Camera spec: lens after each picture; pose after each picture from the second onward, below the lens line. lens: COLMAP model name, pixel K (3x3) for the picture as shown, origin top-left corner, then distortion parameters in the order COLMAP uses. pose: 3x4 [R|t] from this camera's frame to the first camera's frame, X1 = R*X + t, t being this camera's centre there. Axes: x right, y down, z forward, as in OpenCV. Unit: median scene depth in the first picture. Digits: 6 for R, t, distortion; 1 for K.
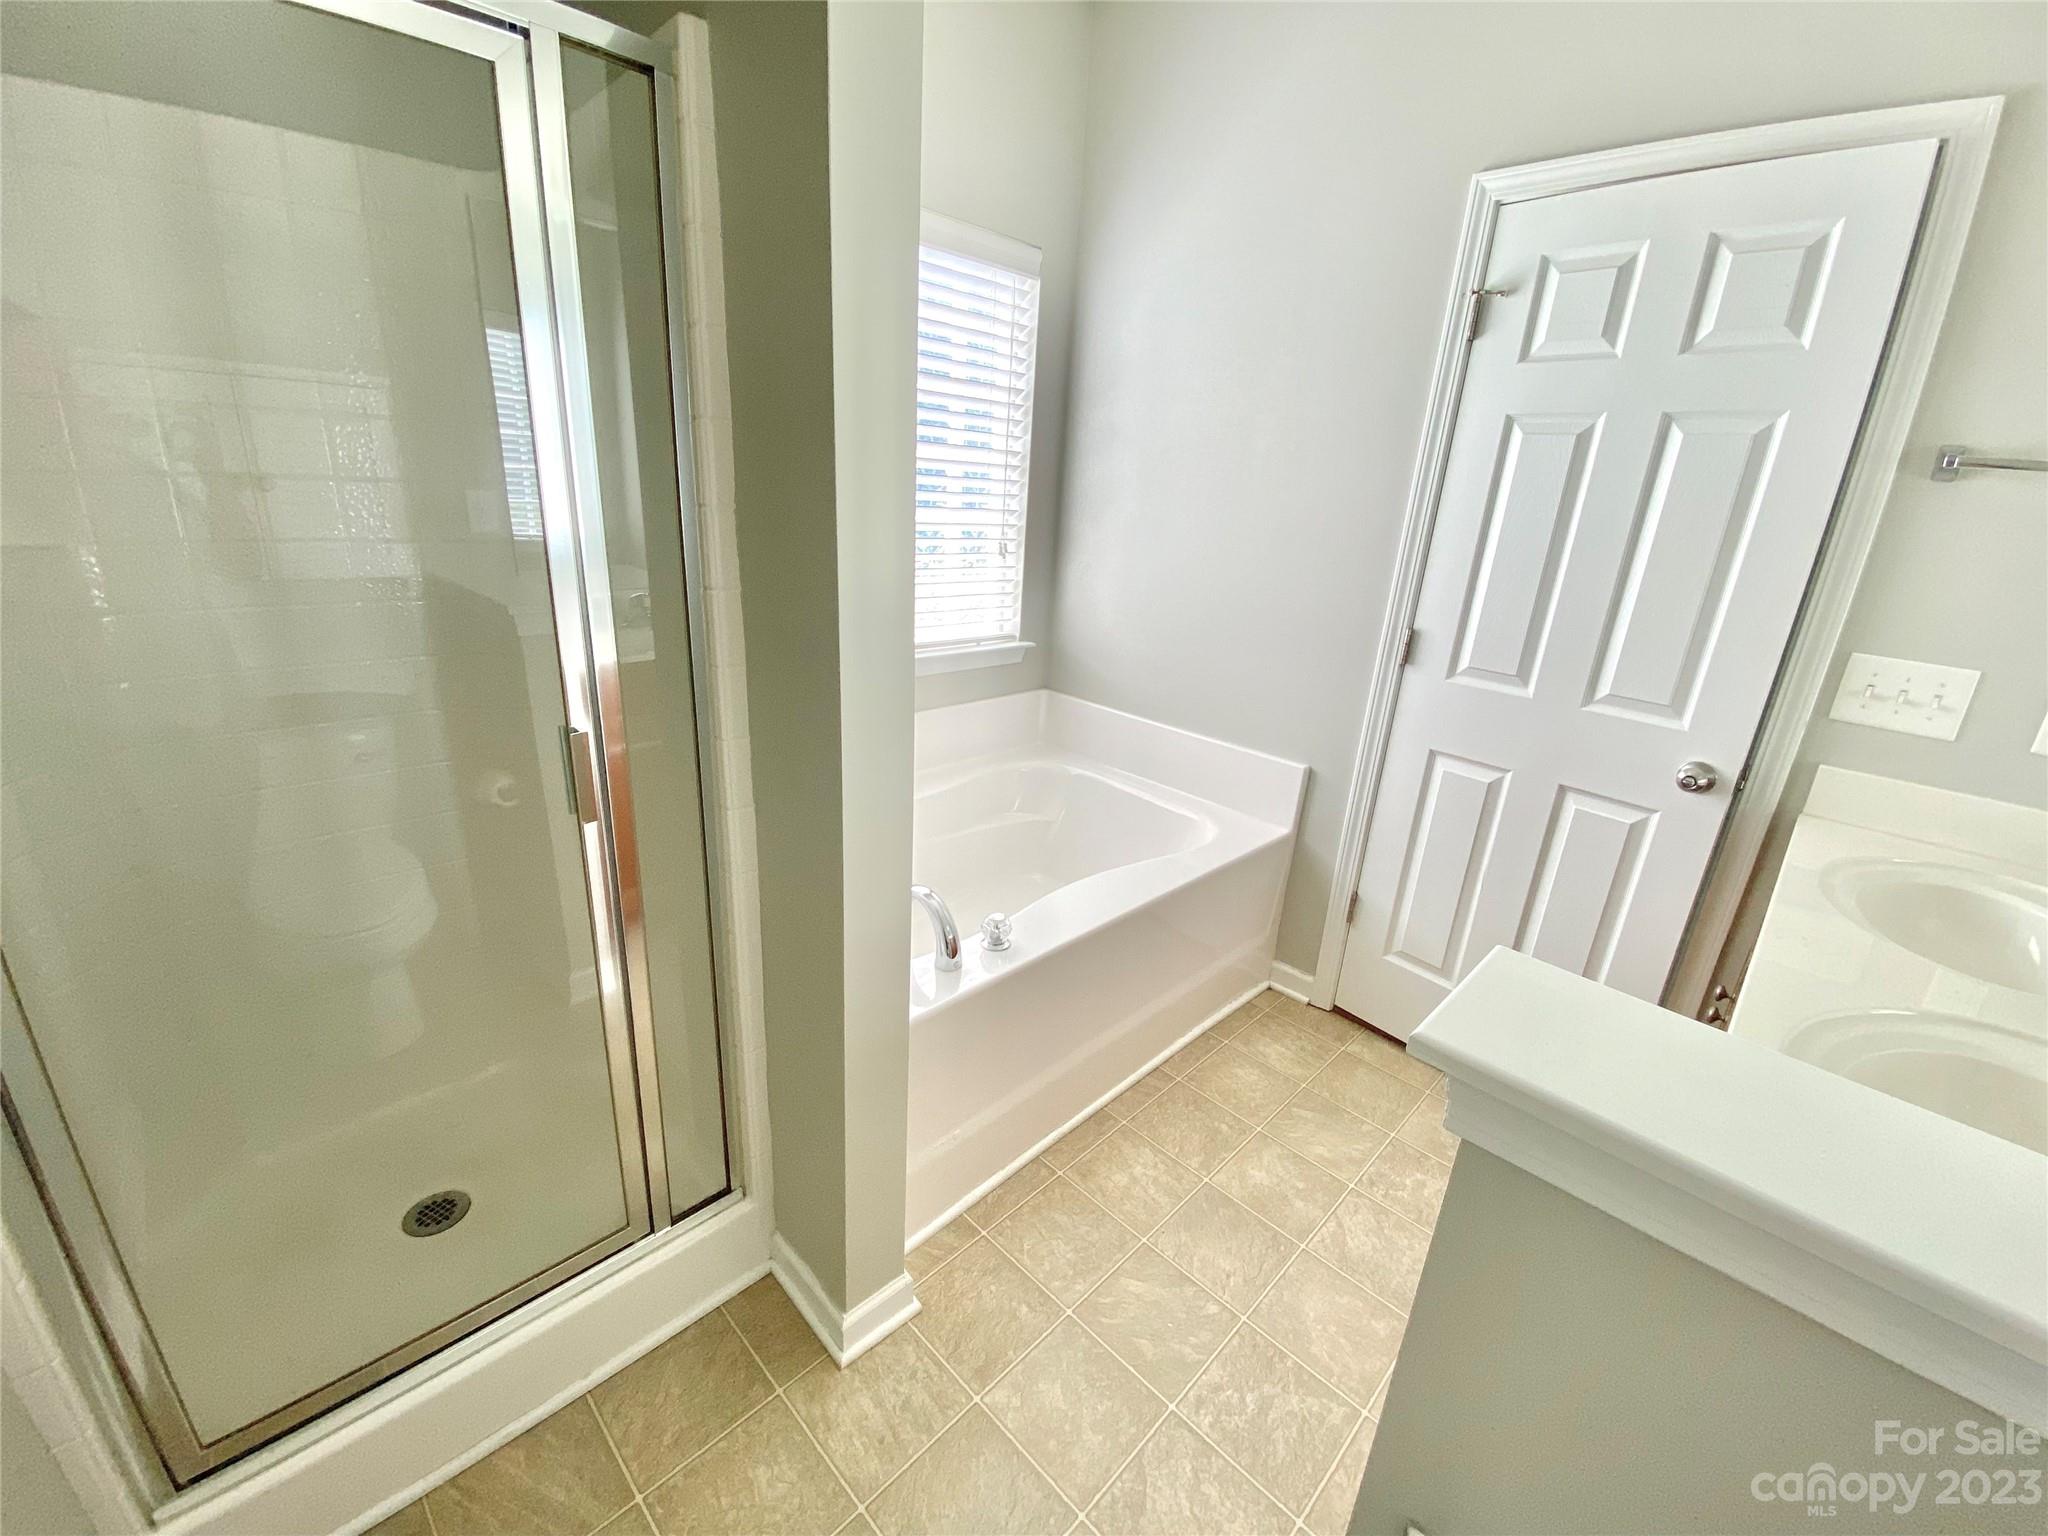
lens RADIAL K [[838.4, 0, 1043.1], [0, 838.4, 767.3], [0, 0, 1]] dist [-0.001757, -0.003788]
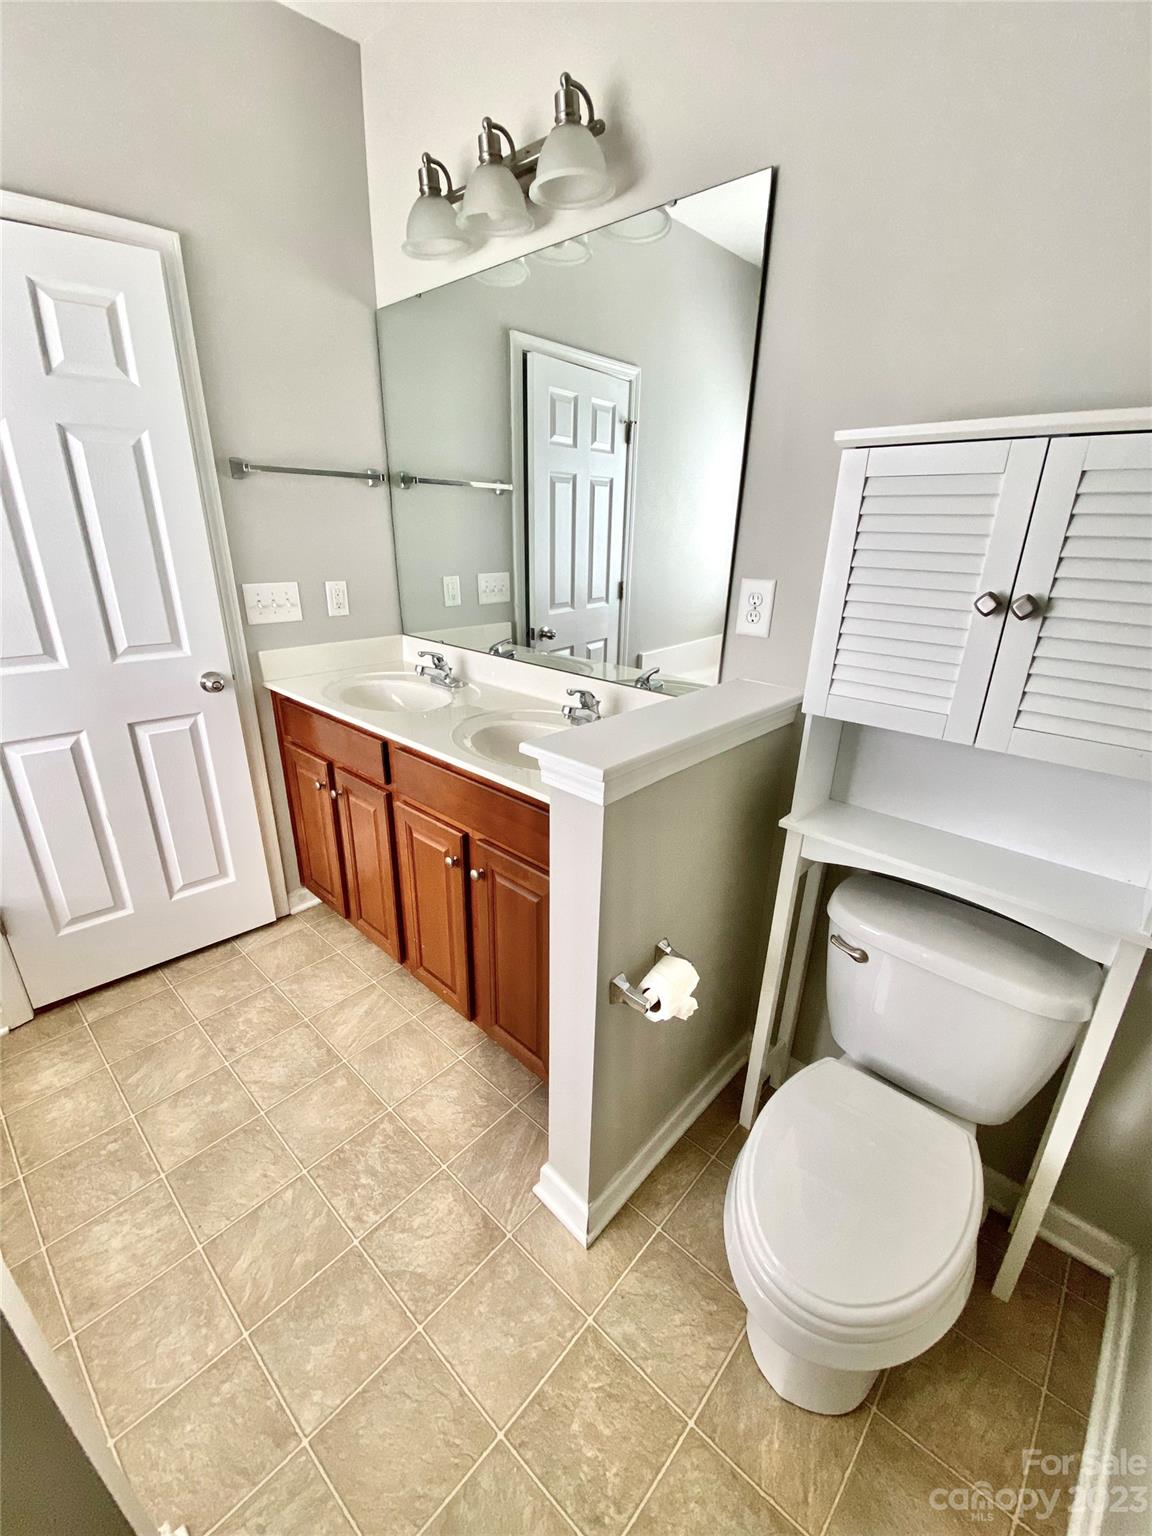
lens RADIAL K [[628.8, 0, 567.8], [0, 628.8, 760.3], [0, 0, 1]] dist [-0.001757, -0.003788]
pose [[-0.019755, -0.409467, 0.912111, -0.319059], [0.300560, 0.867659, 0.396021, -0.117124], [-0.953558, 0.281967, 0.105928, 0.287346]]
